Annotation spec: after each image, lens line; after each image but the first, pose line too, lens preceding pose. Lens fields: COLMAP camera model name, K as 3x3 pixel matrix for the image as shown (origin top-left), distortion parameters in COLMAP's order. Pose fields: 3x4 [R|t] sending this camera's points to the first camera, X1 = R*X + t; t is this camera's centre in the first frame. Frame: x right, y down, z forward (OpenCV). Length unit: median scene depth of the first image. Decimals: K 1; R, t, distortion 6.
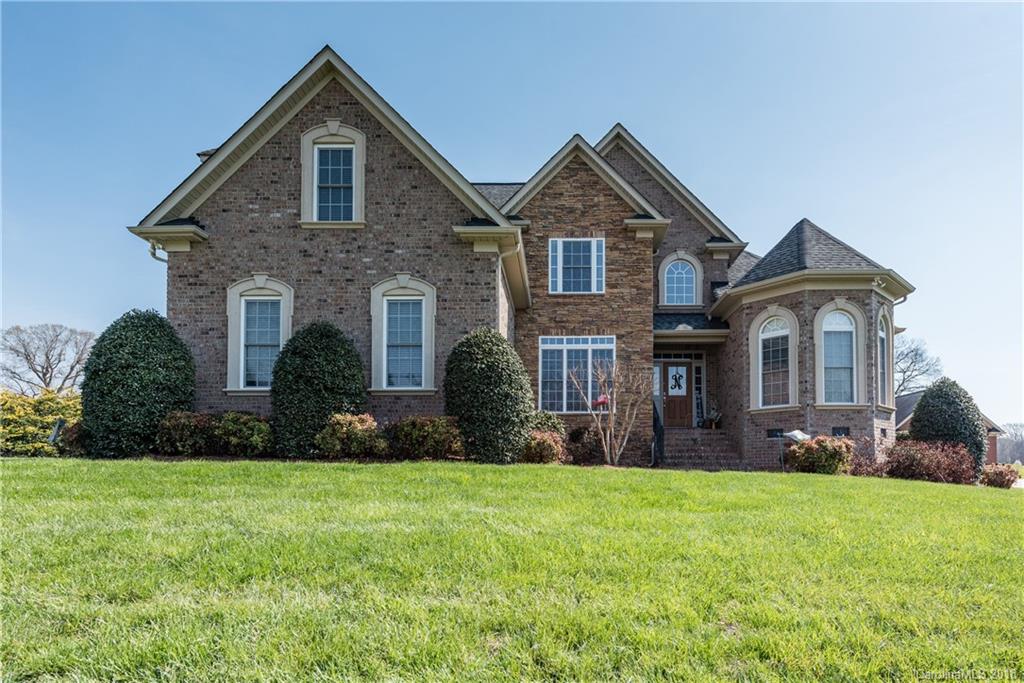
lens RADIAL K [[561.4, 0, 509.2], [0, 561.4, 446.6], [0, 0, 1]] dist [0.002754, 0.000284]
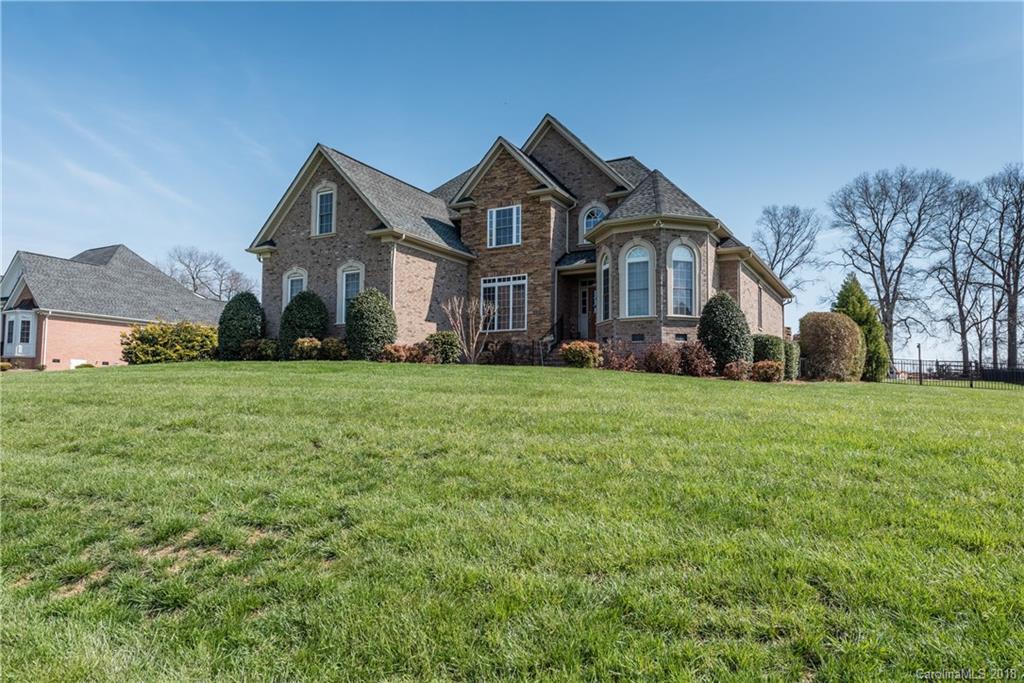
lens RADIAL K [[654.5, 0, 511.8], [0, 654.5, 341.7], [0, 0, 1]] dist [-0.004586, -0.000250]
pose [[0.876060, -0.032616, -0.481097, 0.923945], [0.010713, 0.998780, -0.048205, 0.046386], [0.482082, 0.037076, 0.875341, -0.420919]]
